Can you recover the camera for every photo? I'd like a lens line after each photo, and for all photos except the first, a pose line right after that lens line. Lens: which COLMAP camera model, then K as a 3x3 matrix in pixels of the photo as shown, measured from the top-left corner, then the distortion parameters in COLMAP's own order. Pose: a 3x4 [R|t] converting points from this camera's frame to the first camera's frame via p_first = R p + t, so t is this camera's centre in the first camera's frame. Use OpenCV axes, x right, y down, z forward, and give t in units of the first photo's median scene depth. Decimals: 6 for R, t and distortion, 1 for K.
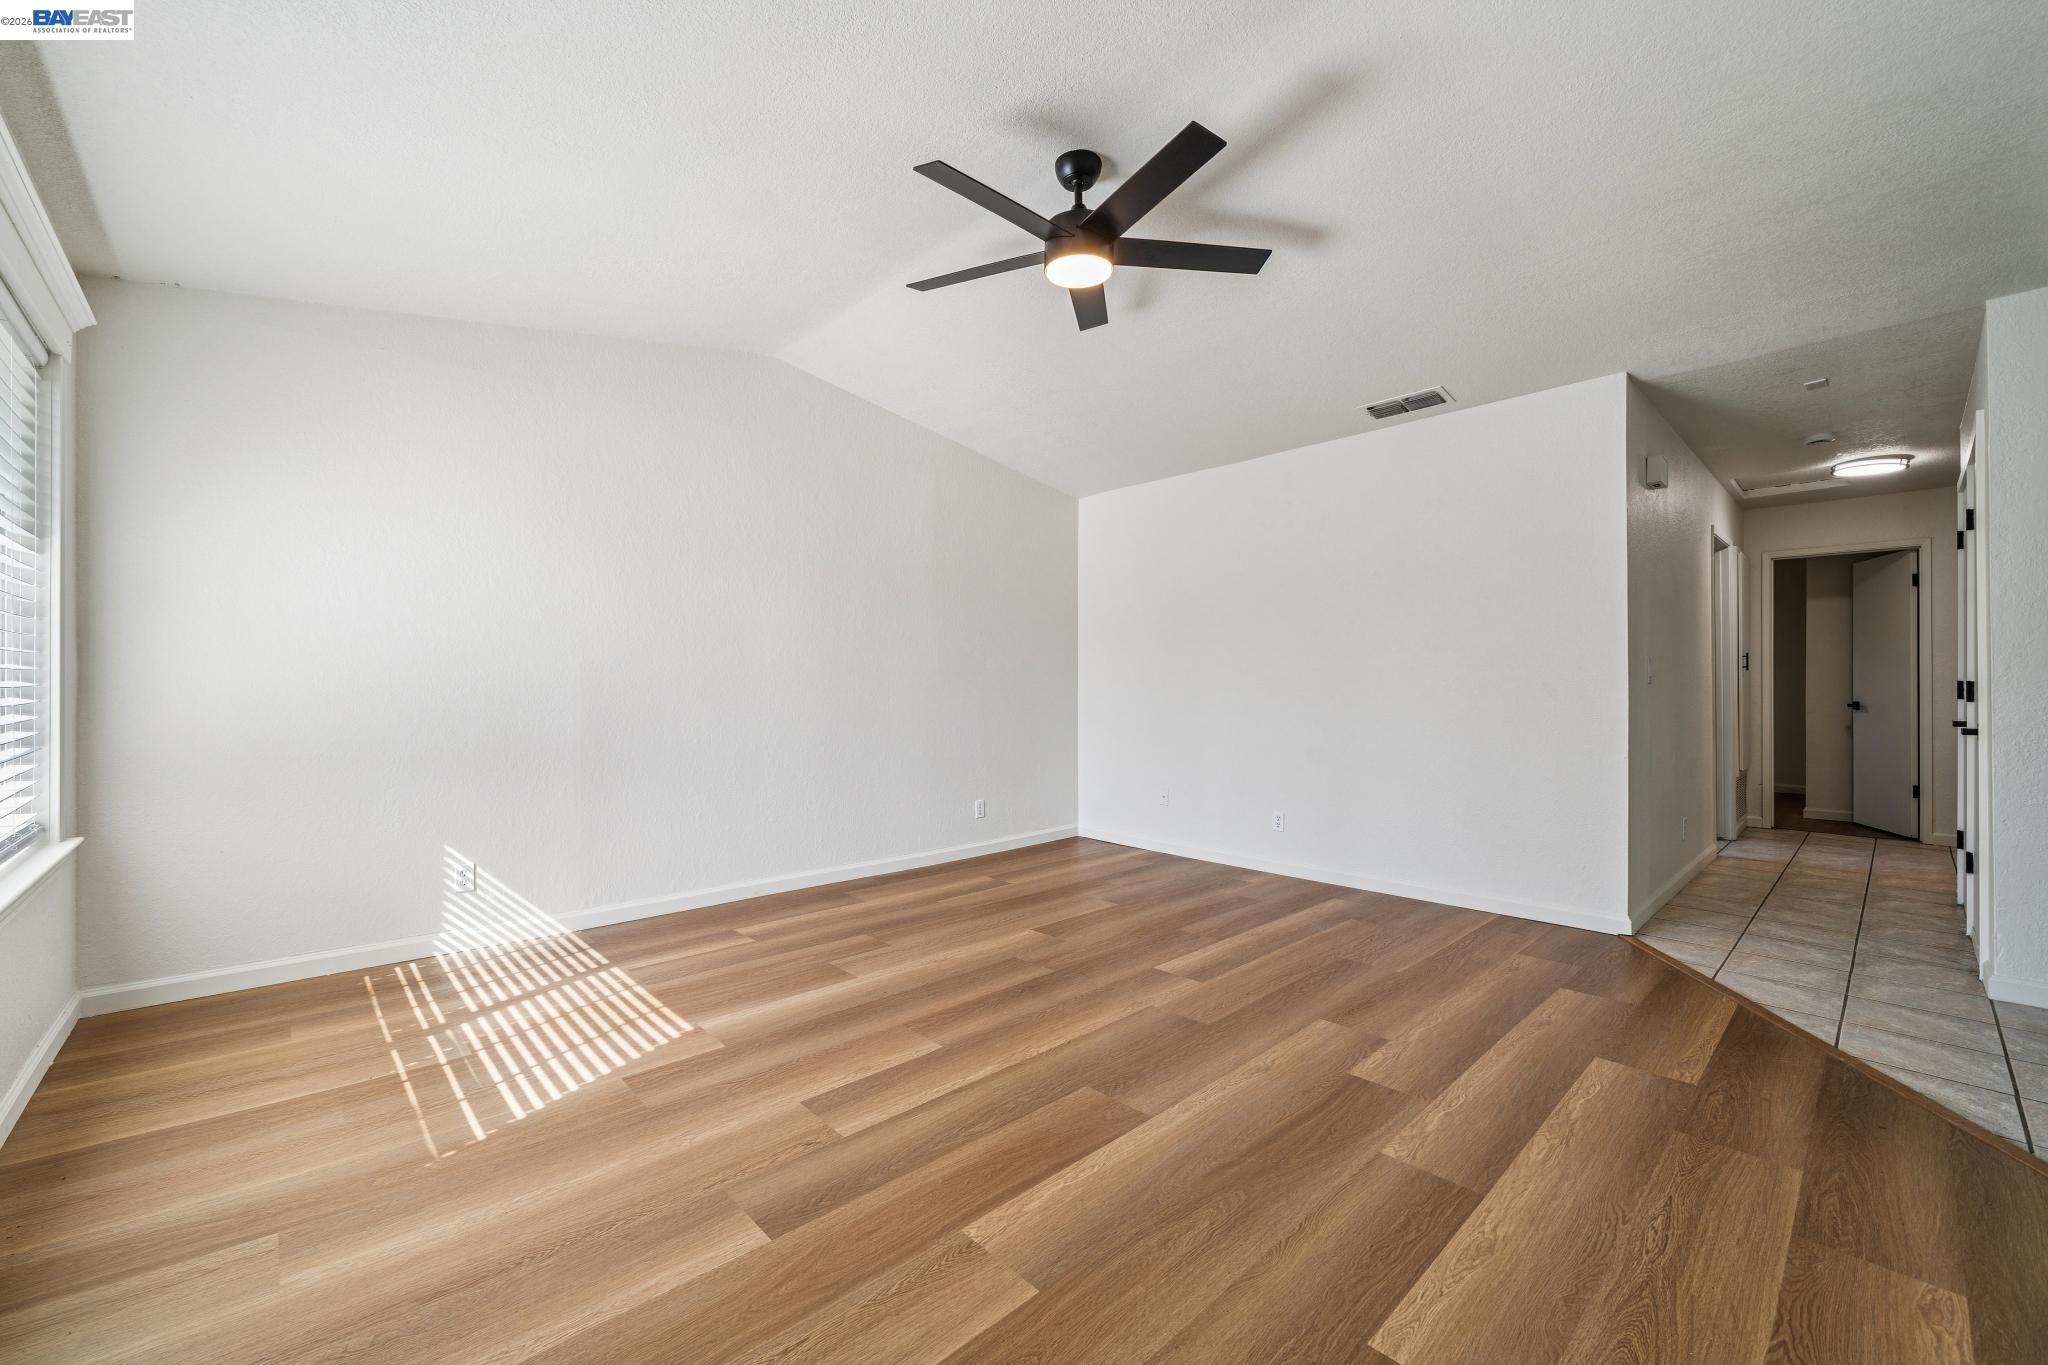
lens RADIAL K [[824.4, 0, 994.5], [0, 824.4, 681.5], [0, 0, 1]] dist [-0.001227, 0.000002]
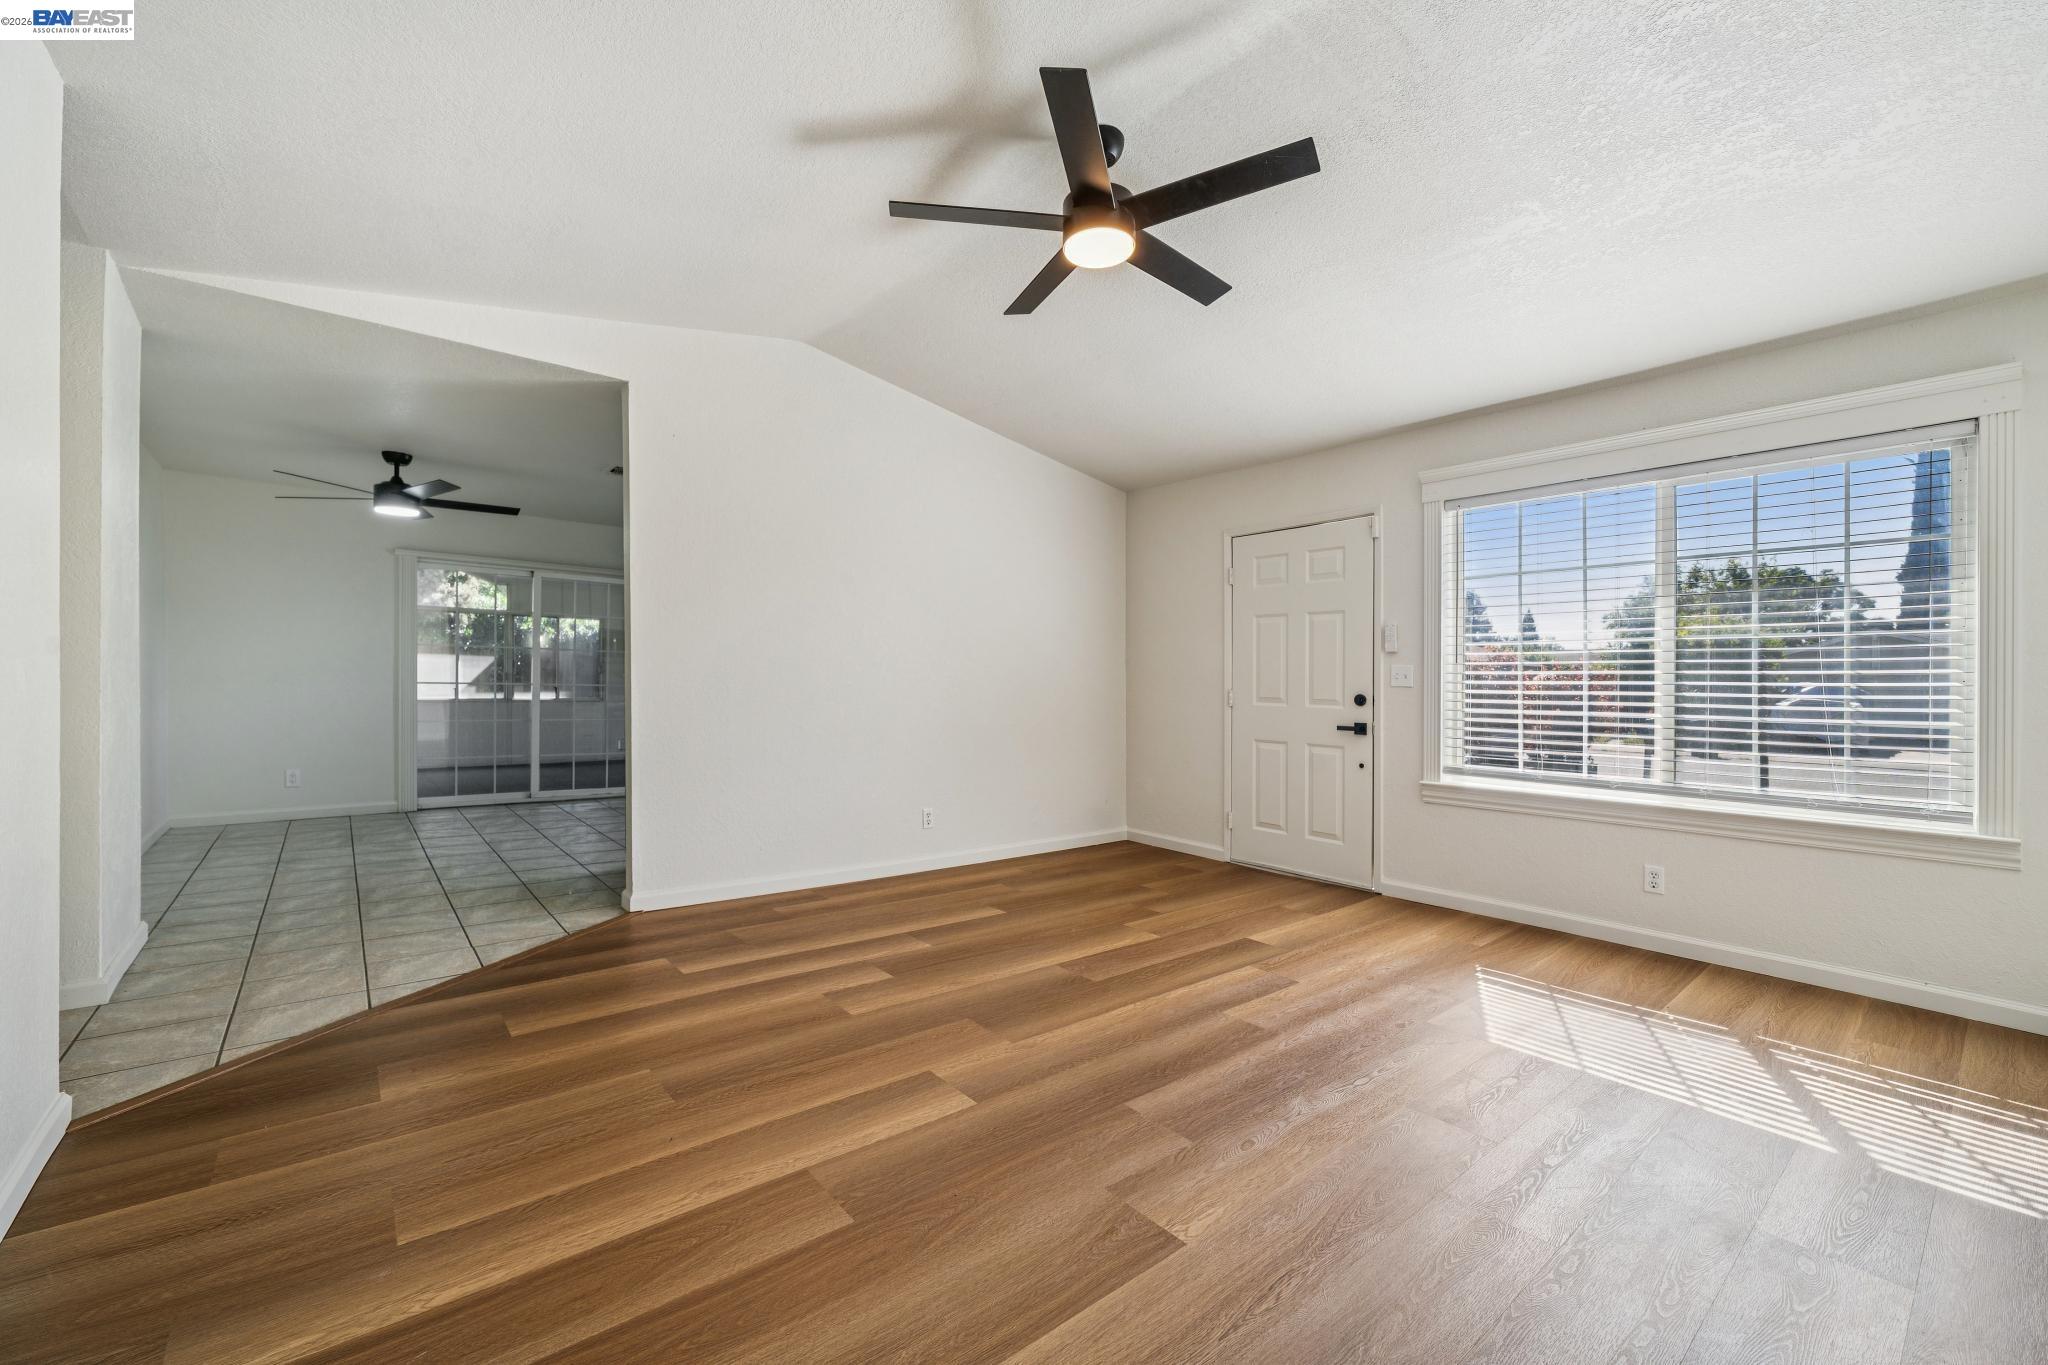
lens RADIAL K [[824.4, 0, 994.5], [0, 824.4, 681.5], [0, 0, 1]] dist [-0.001227, 0.000002]
pose [[-0.998018, -0.018932, 0.060019, 0.178020], [-0.019343, 0.999793, -0.006287, 0.010274], [-0.059888, -0.007435, -0.998177, 2.050177]]
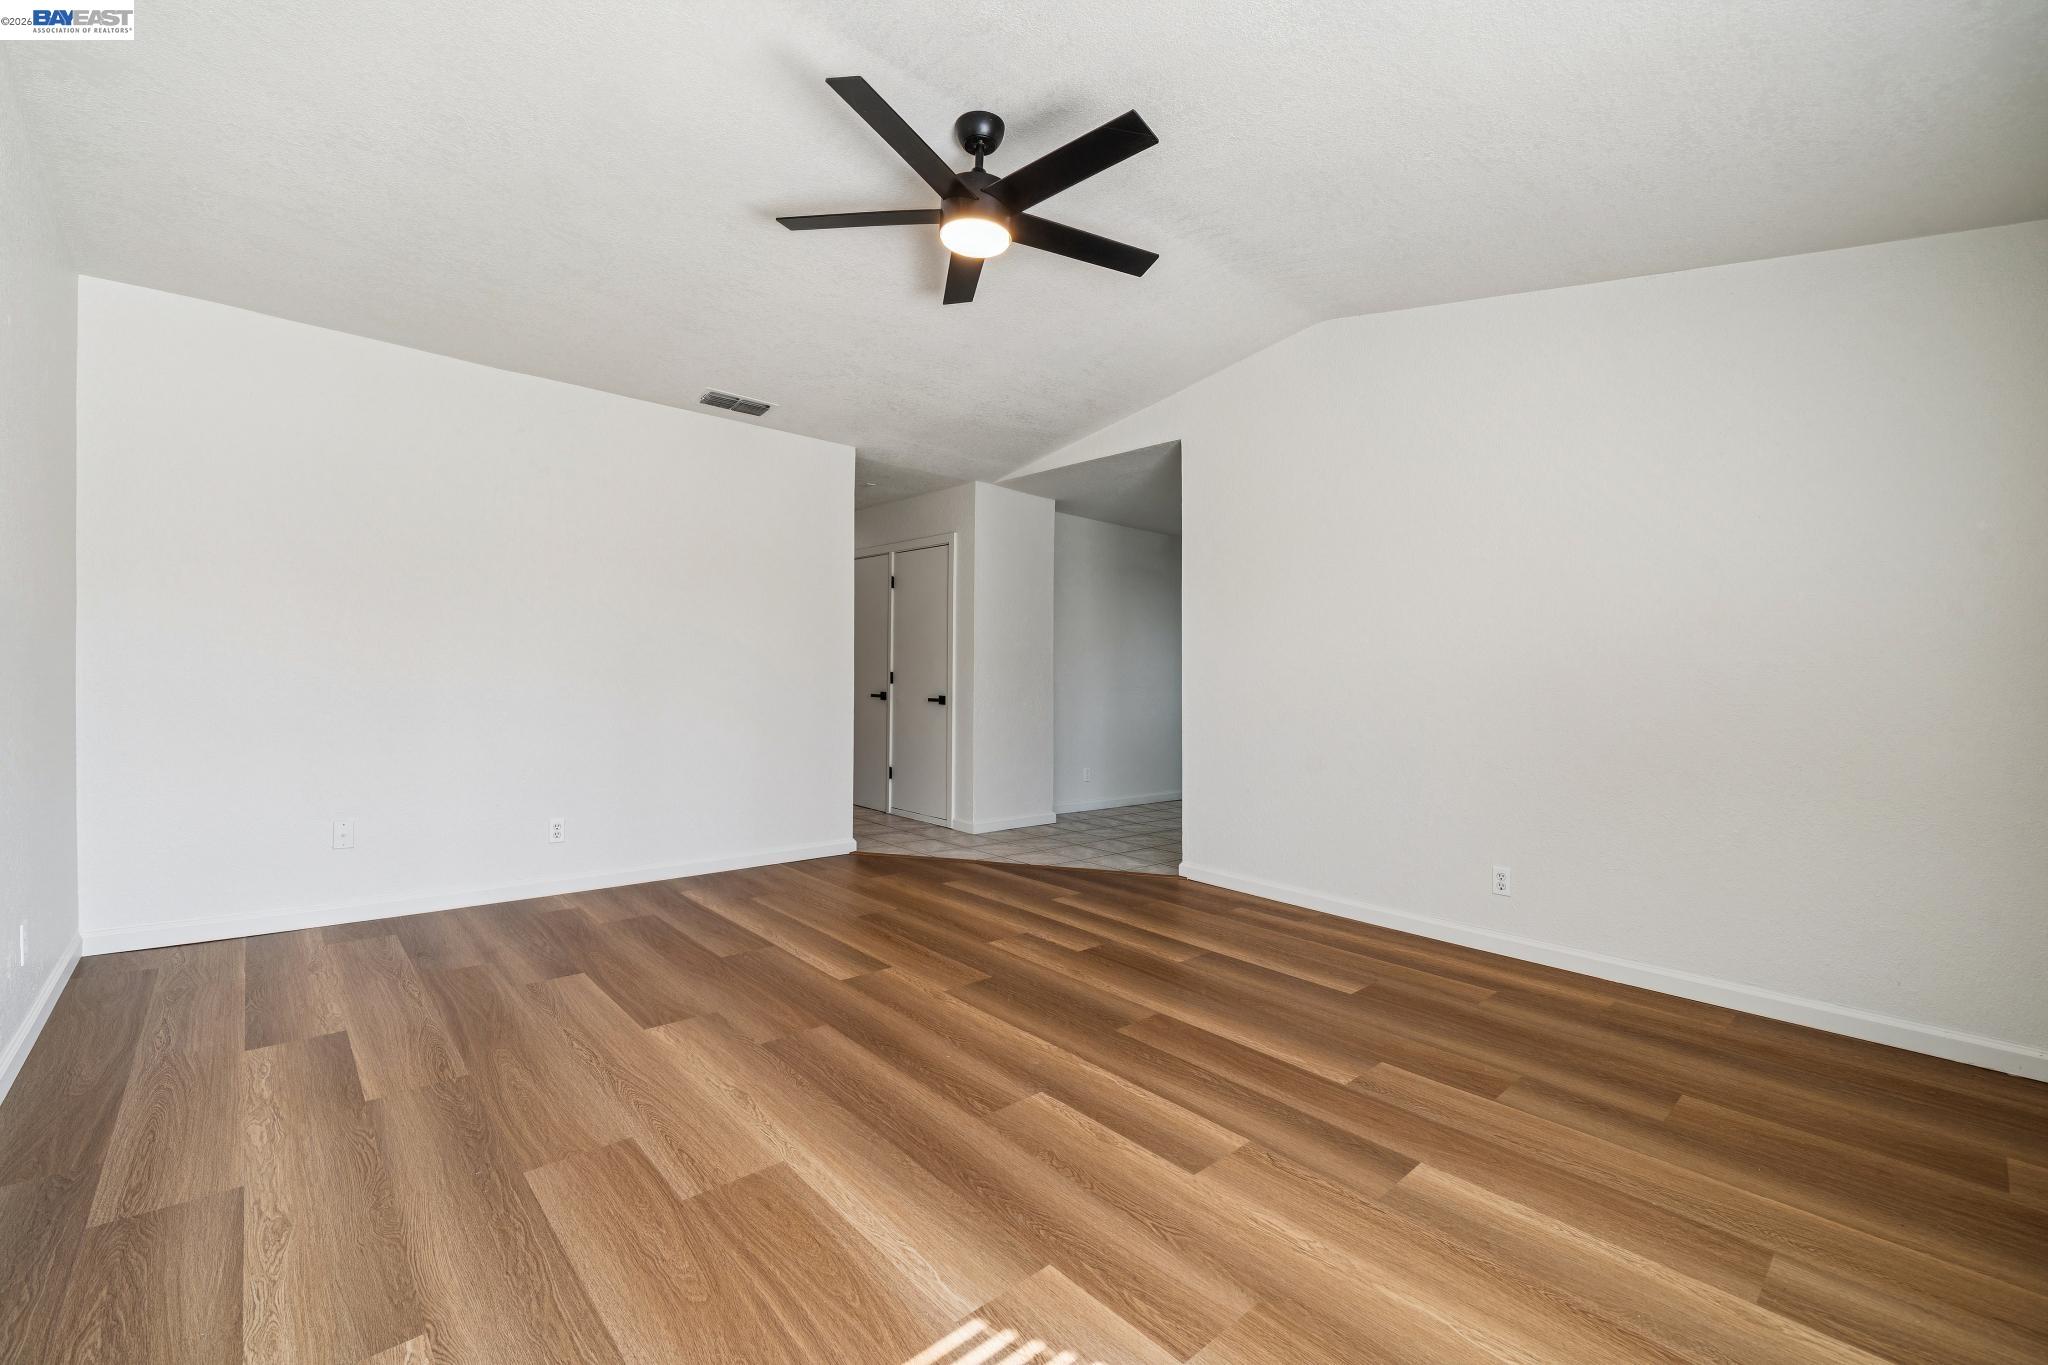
lens RADIAL K [[855.7, 0, 1013.8], [0, 855.7, 669.5], [0, 0, 1]] dist [-0.001329, -0.000079]
pose [[0.001629, 0.009960, 0.999949, -0.933206], [-0.028236, 0.999552, -0.009910, 0.007548], [-0.999600, -0.028219, 0.001910, 1.001070]]
